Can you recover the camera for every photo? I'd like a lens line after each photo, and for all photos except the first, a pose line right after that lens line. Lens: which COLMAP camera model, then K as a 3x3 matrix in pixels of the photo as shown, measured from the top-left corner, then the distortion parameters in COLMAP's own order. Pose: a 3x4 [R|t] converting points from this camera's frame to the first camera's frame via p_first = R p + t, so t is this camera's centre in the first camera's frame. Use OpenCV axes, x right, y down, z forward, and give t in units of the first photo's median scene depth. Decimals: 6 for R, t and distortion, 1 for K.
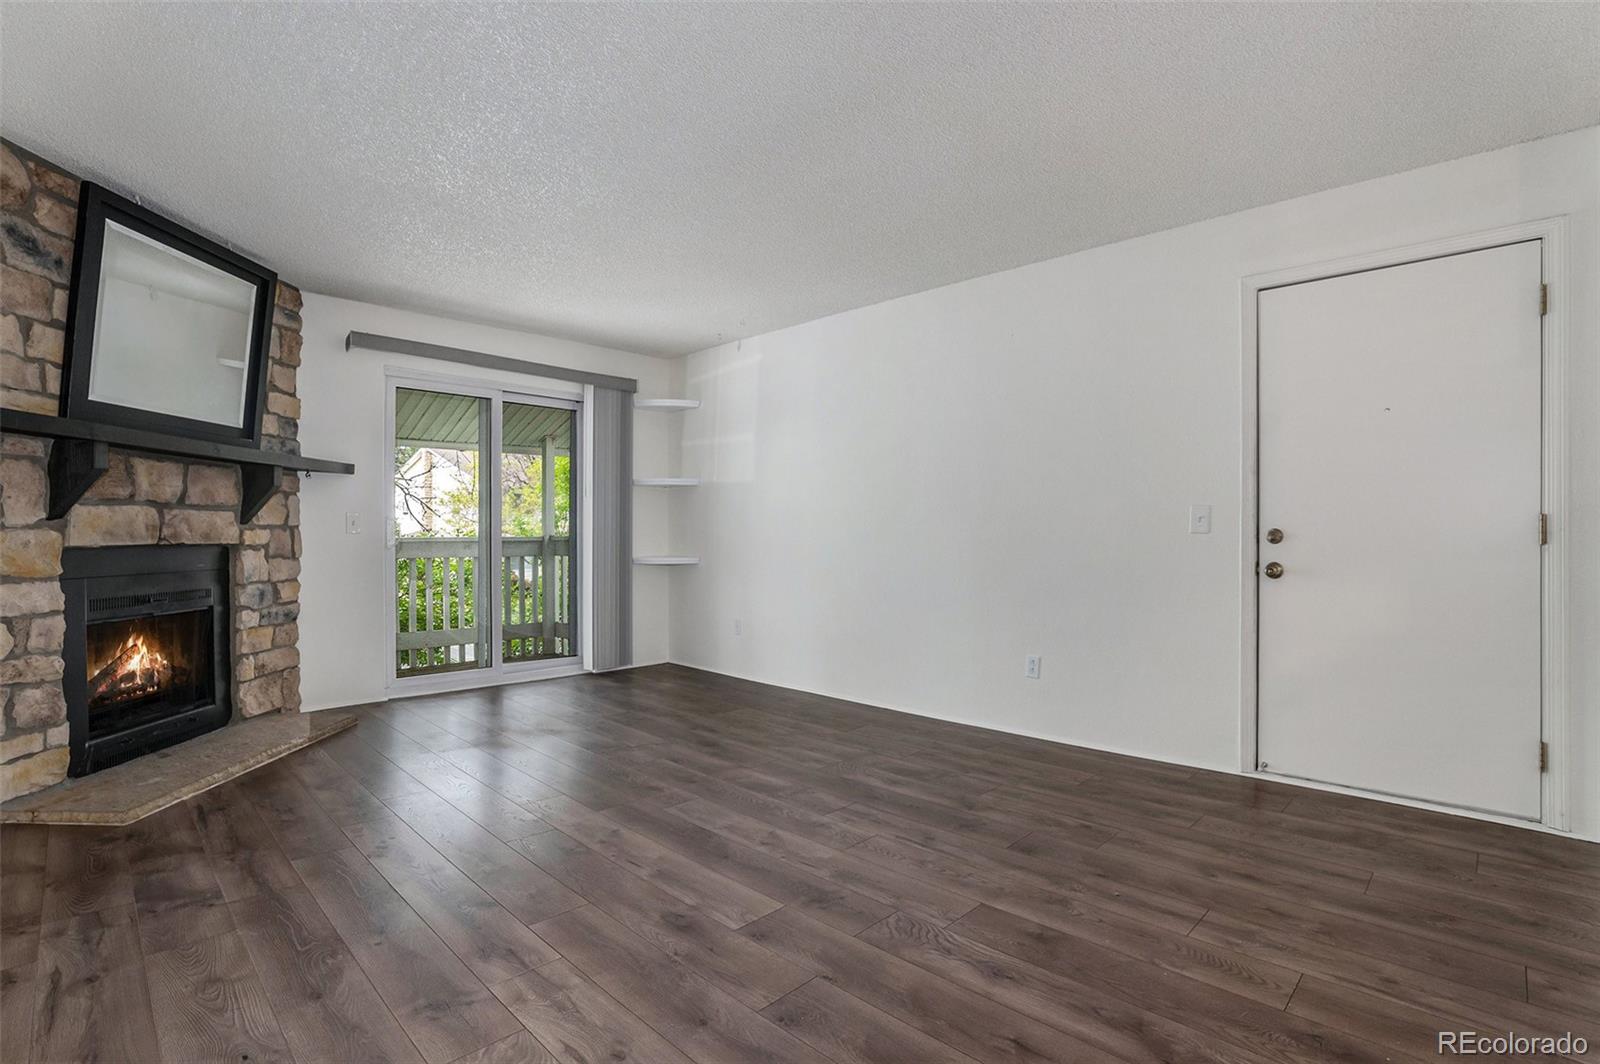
lens RADIAL K [[755.8, 0, 799.6], [0, 755.8, 542.3], [0, 0, 1]] dist [-0.069340, 0.012807]
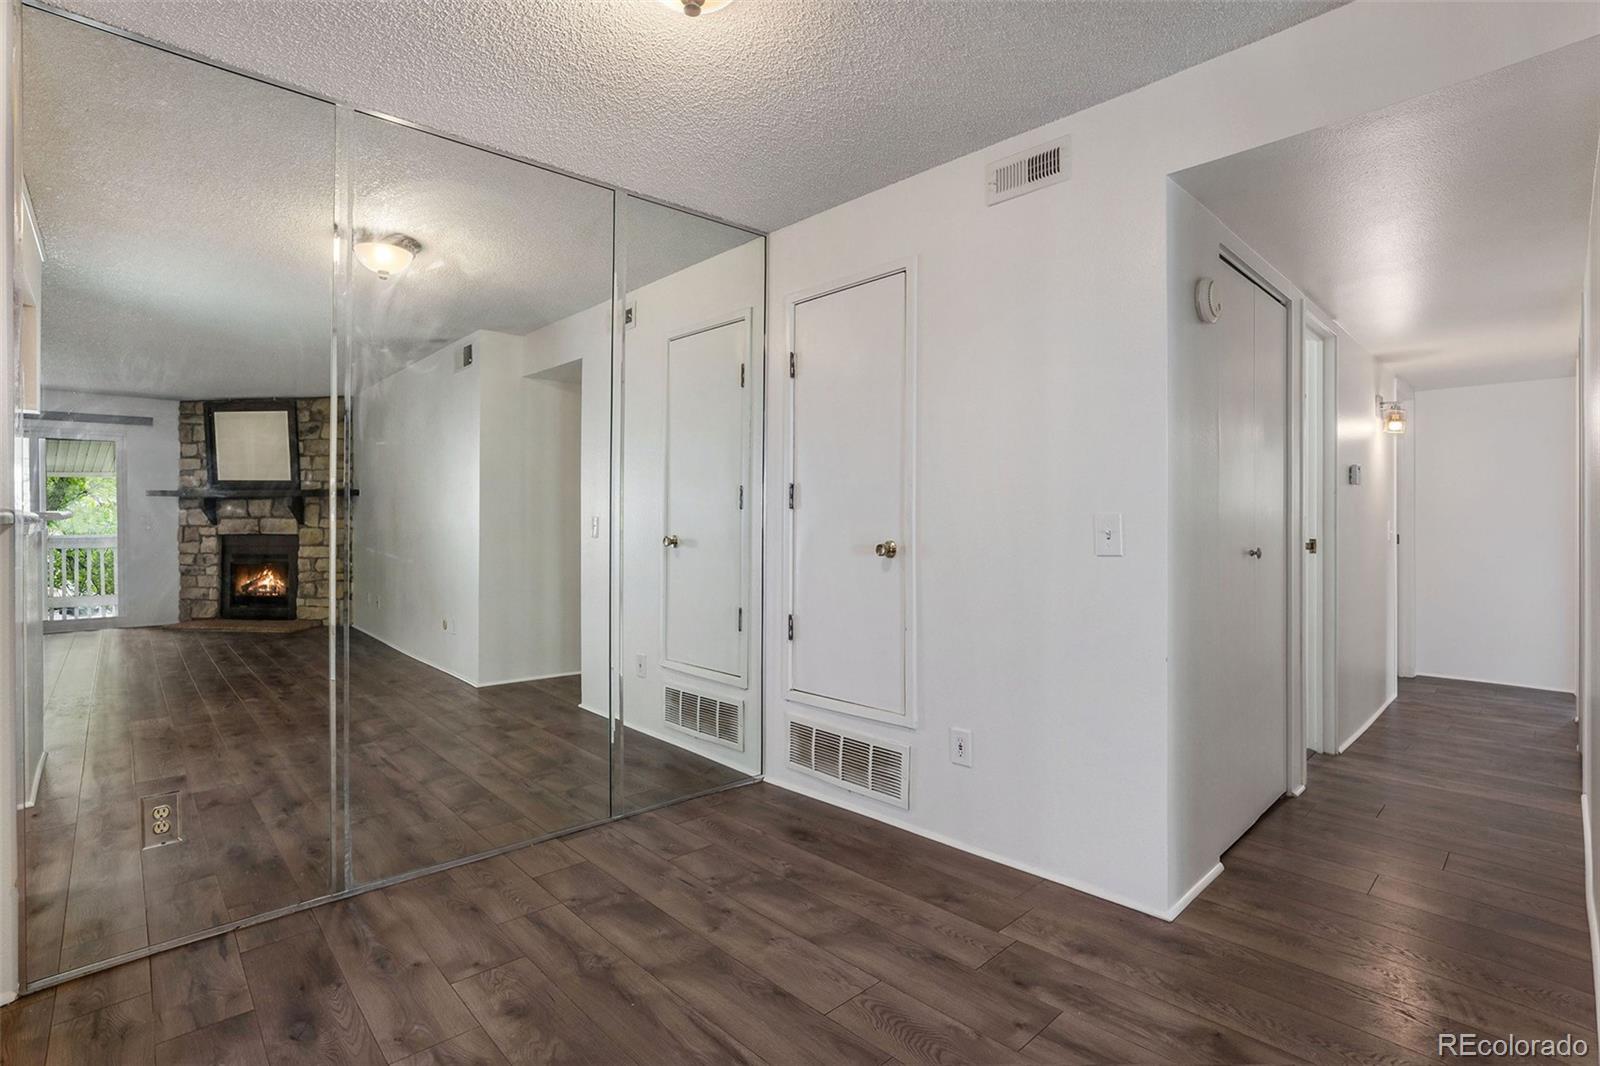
lens RADIAL K [[735.2, 0, 796.0], [0, 735.2, 517.4], [0, 0, 1]] dist [-0.041452, 0.000453]
pose [[-0.032136, 0.005302, -0.999469, 1.441107], [-0.018434, 0.999813, 0.005897, -0.097372], [0.999314, 0.018614, -0.032032, 2.842641]]
